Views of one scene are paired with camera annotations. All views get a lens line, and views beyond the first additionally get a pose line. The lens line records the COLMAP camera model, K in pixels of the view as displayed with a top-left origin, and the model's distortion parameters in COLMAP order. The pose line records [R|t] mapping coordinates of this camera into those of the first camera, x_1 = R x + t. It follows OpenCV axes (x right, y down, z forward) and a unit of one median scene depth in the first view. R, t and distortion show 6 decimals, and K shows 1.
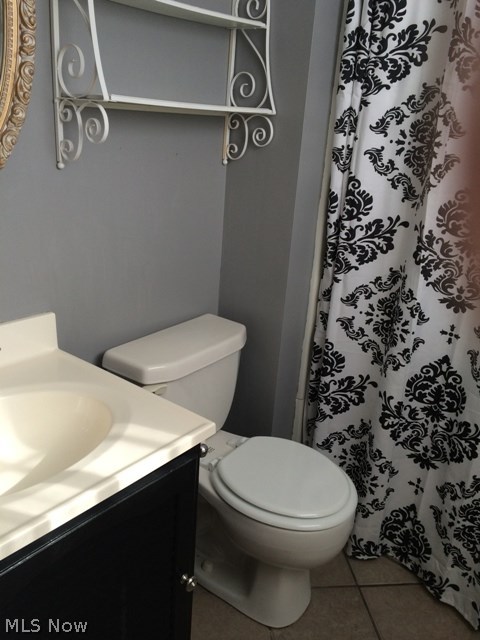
lens RADIAL K [[542.2, 0, 237.4], [0, 542.2, 315.1], [0, 0, 1]] dist [0.098034, -0.126742]
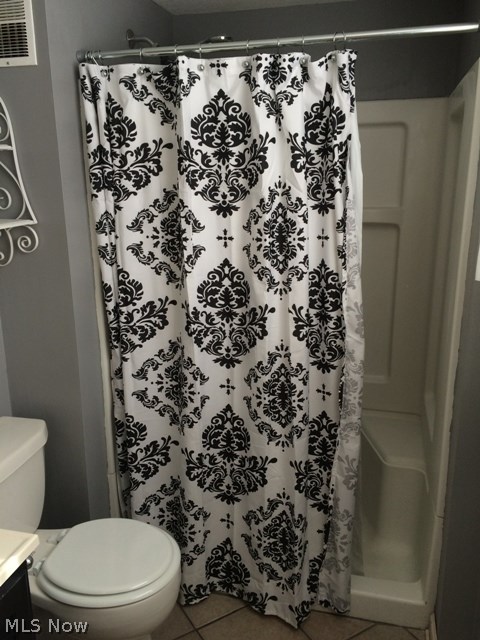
lens RADIAL K [[542.2, 0, 240.1], [0, 542.2, 321.9], [0, 0, 1]] dist [0.098034, -0.126742]
pose [[0.907893, -0.175539, 0.380679, -0.012560], [0.200979, 0.979201, -0.027791, -0.063771], [-0.367882, 0.101740, 0.924290, -0.115856]]
